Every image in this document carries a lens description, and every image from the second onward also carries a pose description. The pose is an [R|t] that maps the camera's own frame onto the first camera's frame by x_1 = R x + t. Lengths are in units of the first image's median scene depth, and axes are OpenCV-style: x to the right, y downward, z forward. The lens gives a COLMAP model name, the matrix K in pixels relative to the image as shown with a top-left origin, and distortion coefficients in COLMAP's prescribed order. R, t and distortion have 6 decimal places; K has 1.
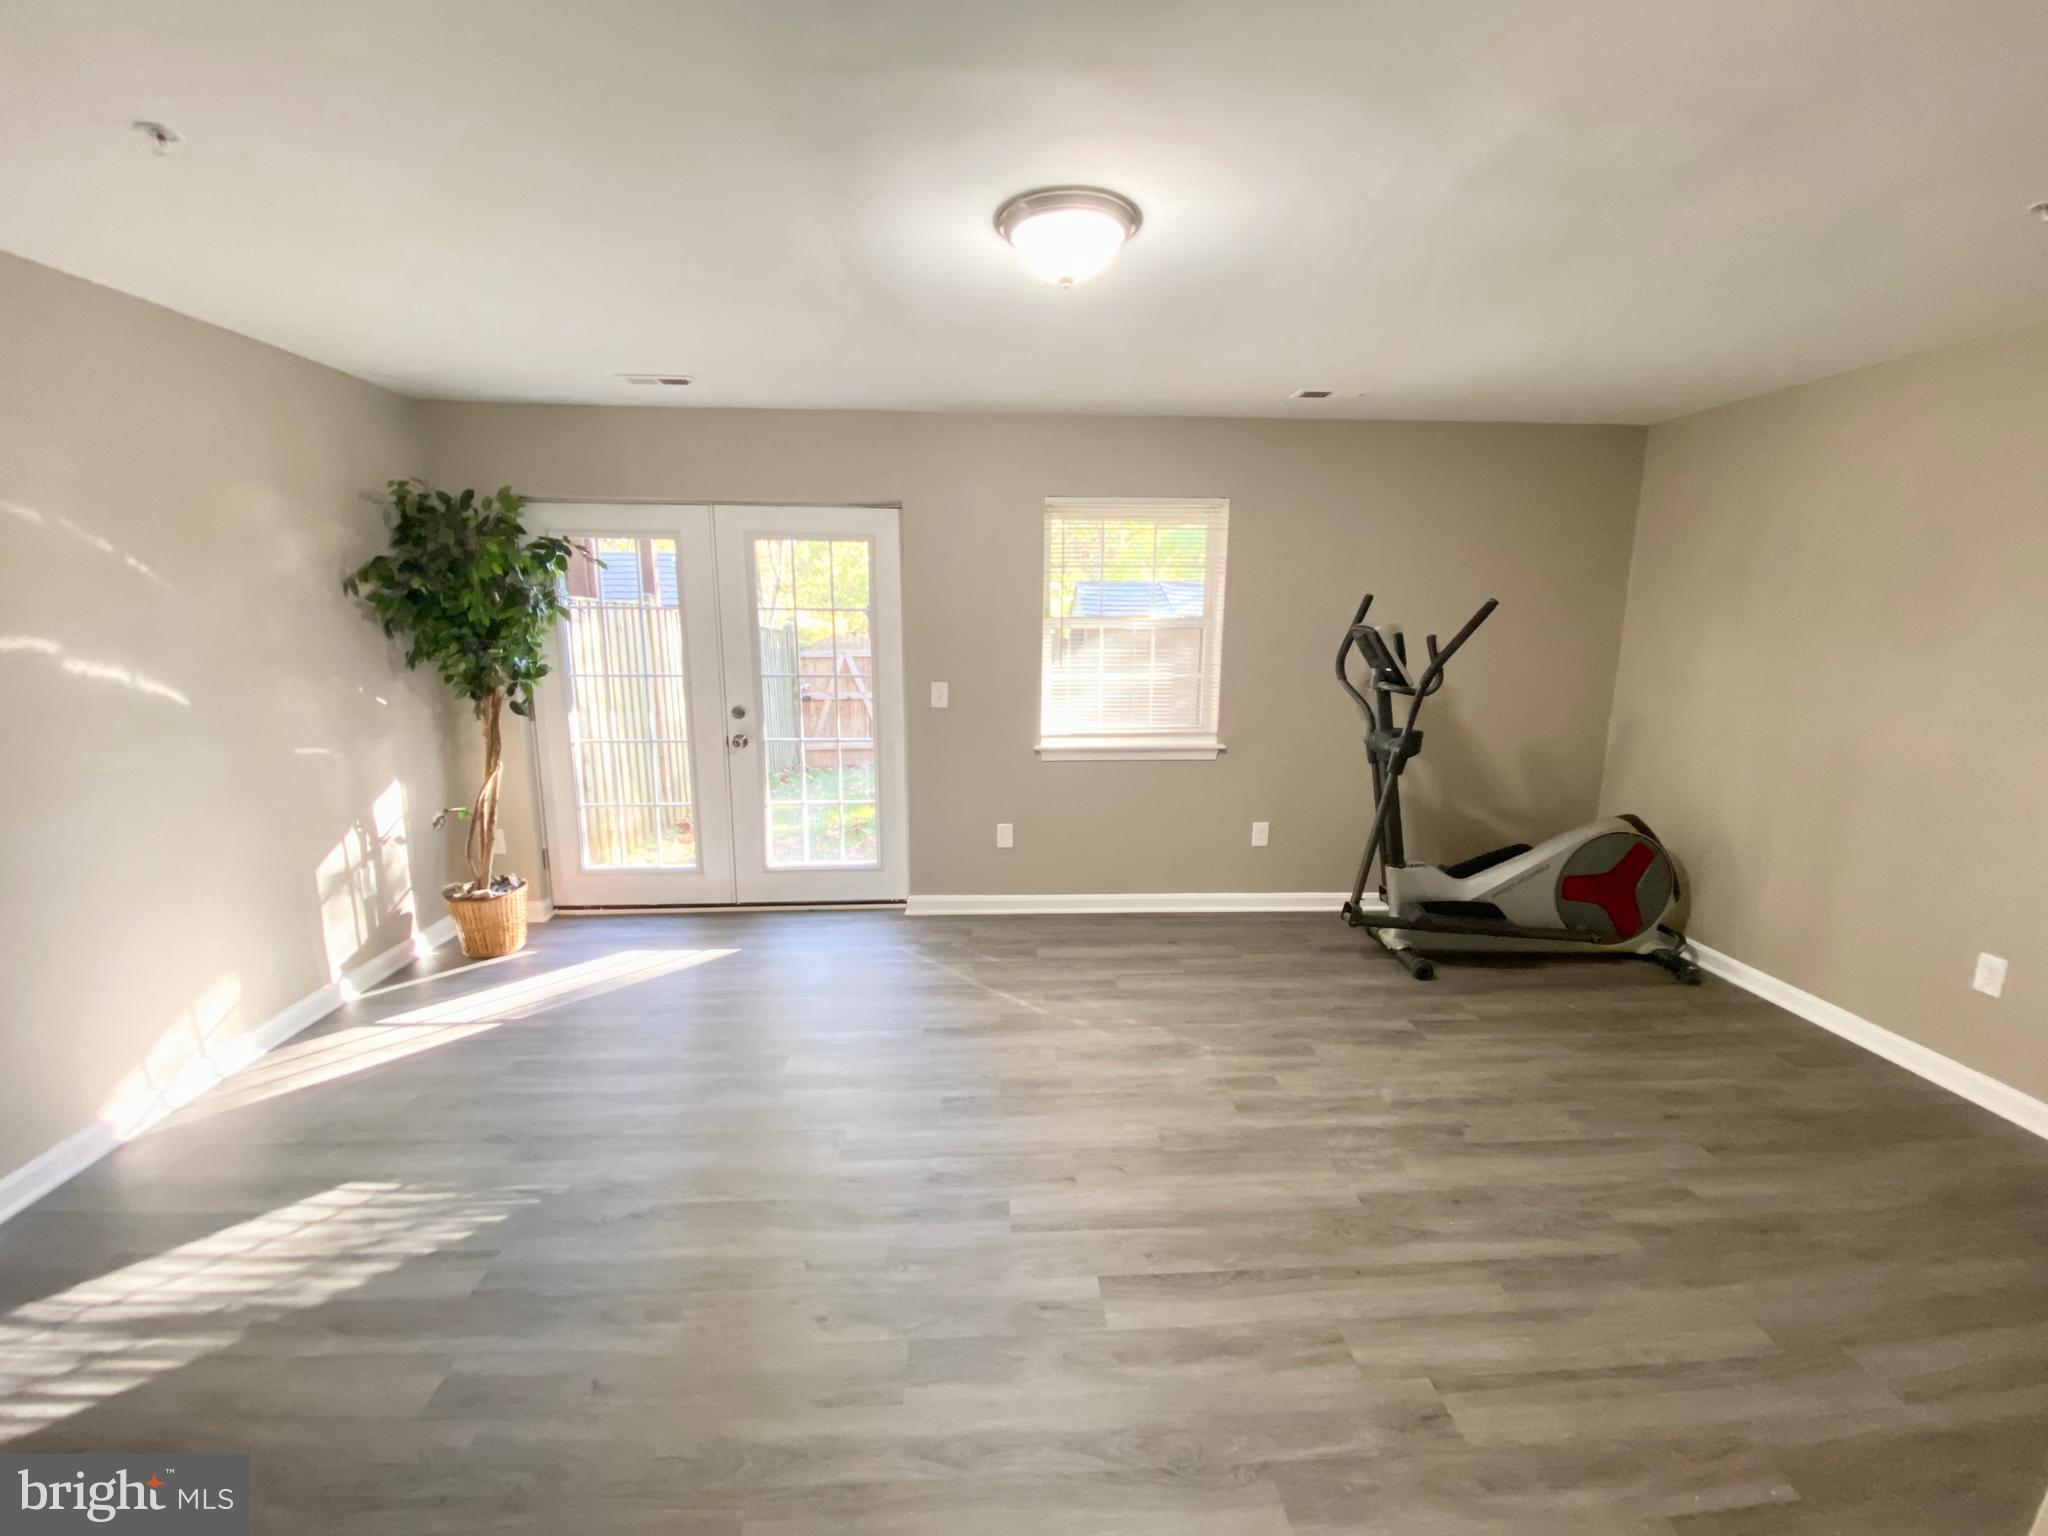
lens RADIAL K [[833.3, 0, 1018.6], [0, 833.3, 765.0], [0, 0, 1]] dist [0.015048, -0.015770]
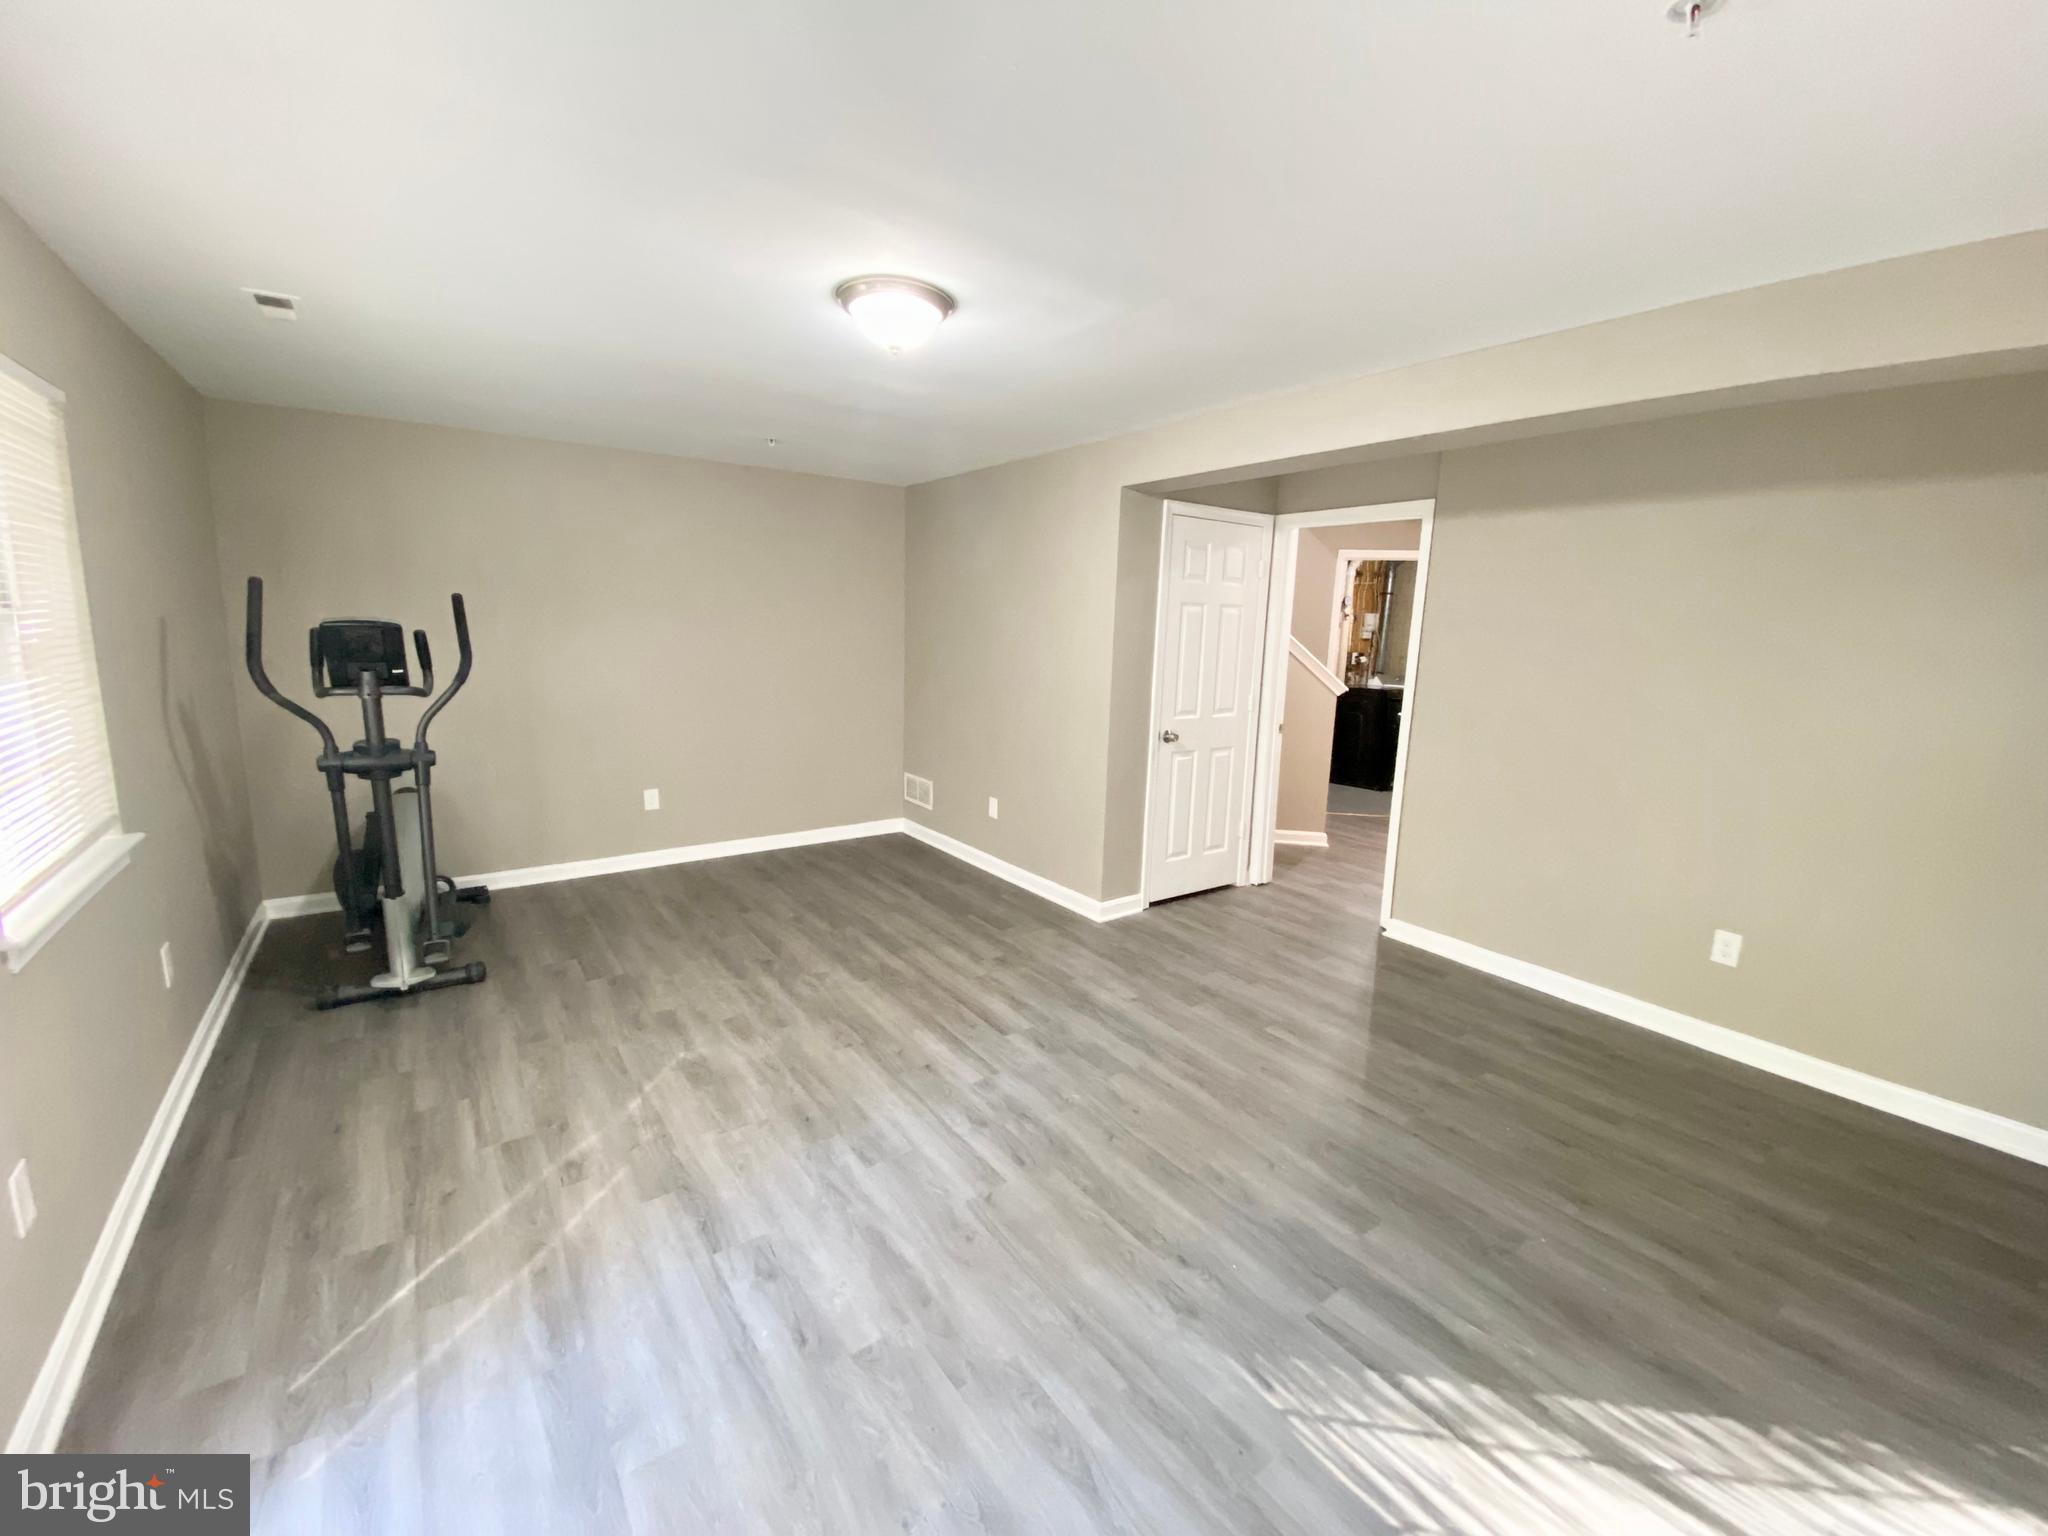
lens RADIAL K [[833.3, 0, 1019.3], [0, 833.3, 769.5], [0, 0, 1]] dist [0.015048, -0.015770]
pose [[-0.542912, -0.170384, 0.822323, -0.920246], [0.120175, 0.953361, 0.276876, -0.260318], [-0.831147, 0.249142, -0.497115, 1.304195]]
